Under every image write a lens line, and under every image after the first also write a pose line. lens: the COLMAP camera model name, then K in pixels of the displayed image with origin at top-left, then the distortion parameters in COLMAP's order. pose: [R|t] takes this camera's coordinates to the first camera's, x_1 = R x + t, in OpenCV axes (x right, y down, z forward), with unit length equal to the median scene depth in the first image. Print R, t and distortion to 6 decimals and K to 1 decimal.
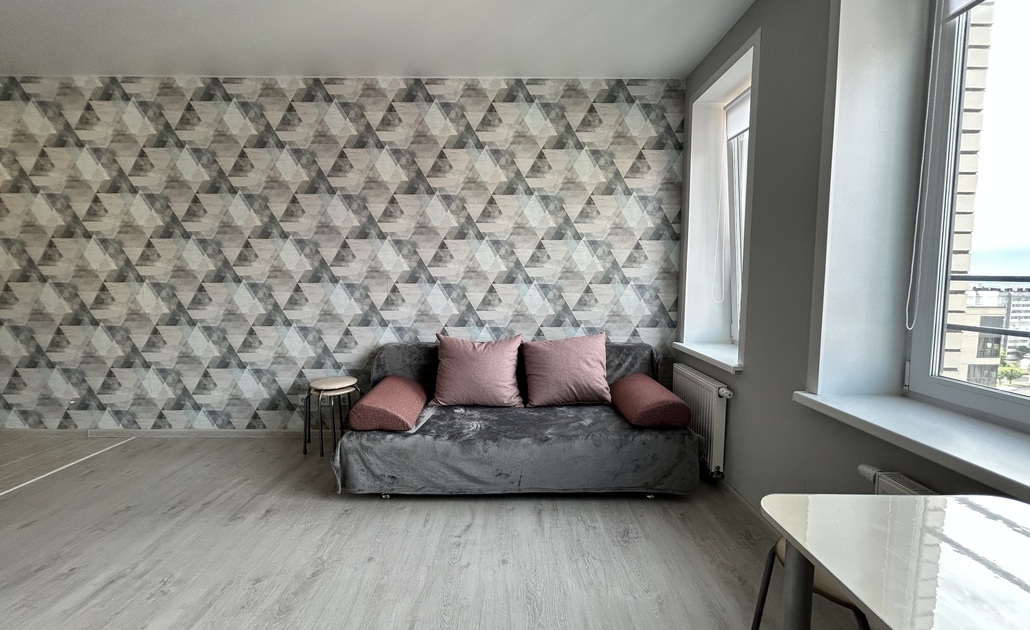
lens RADIAL K [[416.6, 0, 517.1], [0, 416.6, 313.0], [0, 0, 1]] dist [0.000387, -0.000372]
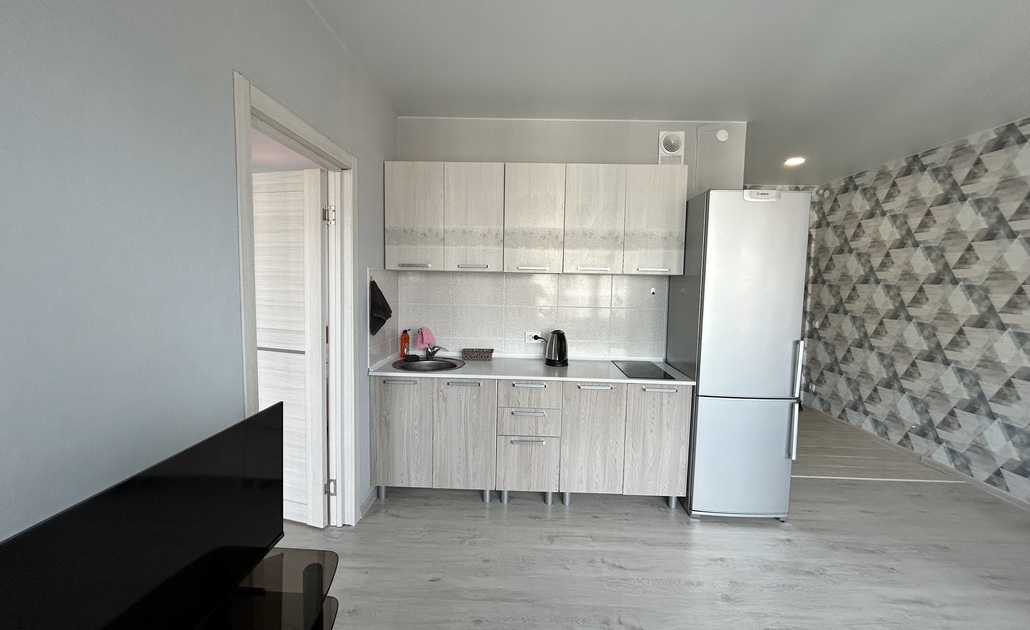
lens RADIAL K [[416.6, 0, 513.6], [0, 416.6, 313.1], [0, 0, 1]] dist [0.000387, -0.000372]
pose [[-0.029636, 0.070888, -0.997044, 0.082171], [-0.109634, 0.991233, 0.073733, -0.059135], [0.993530, 0.111495, -0.021605, -0.100169]]
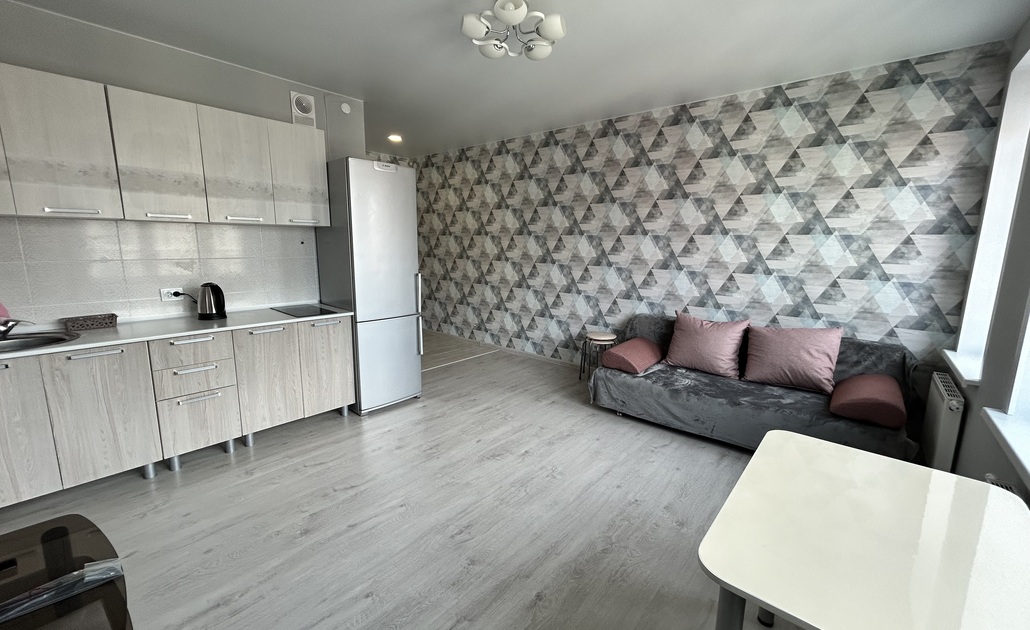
lens RADIAL K [[416.6, 0, 521.3], [0, 416.6, 317.0], [0, 0, 1]] dist [0.000387, -0.000372]
pose [[0.765366, 0.121438, -0.632034, 0.246601], [-0.069652, 0.991898, 0.106236, -0.032449], [0.639815, -0.037287, 0.767624, -0.279676]]
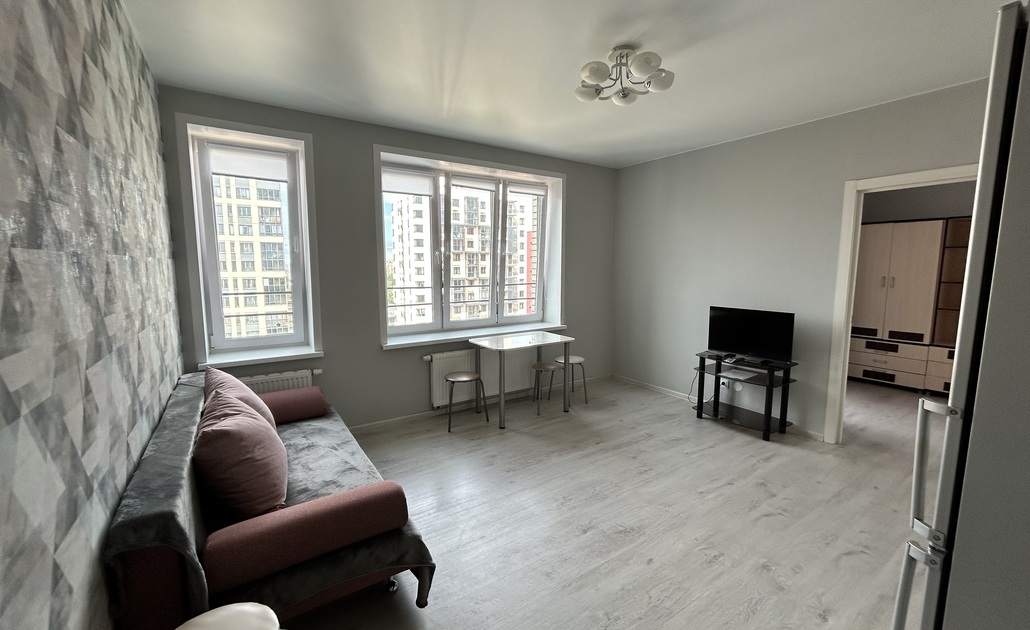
lens RADIAL K [[416.6, 0, 512.4], [0, 416.6, 309.4], [0, 0, 1]] dist [0.000387, -0.000372]
pose [[-0.548226, -0.090456, 0.831424, -0.819229], [0.075016, 0.984808, 0.156608, -0.161143], [-0.832959, 0.148227, -0.533111, 0.886466]]
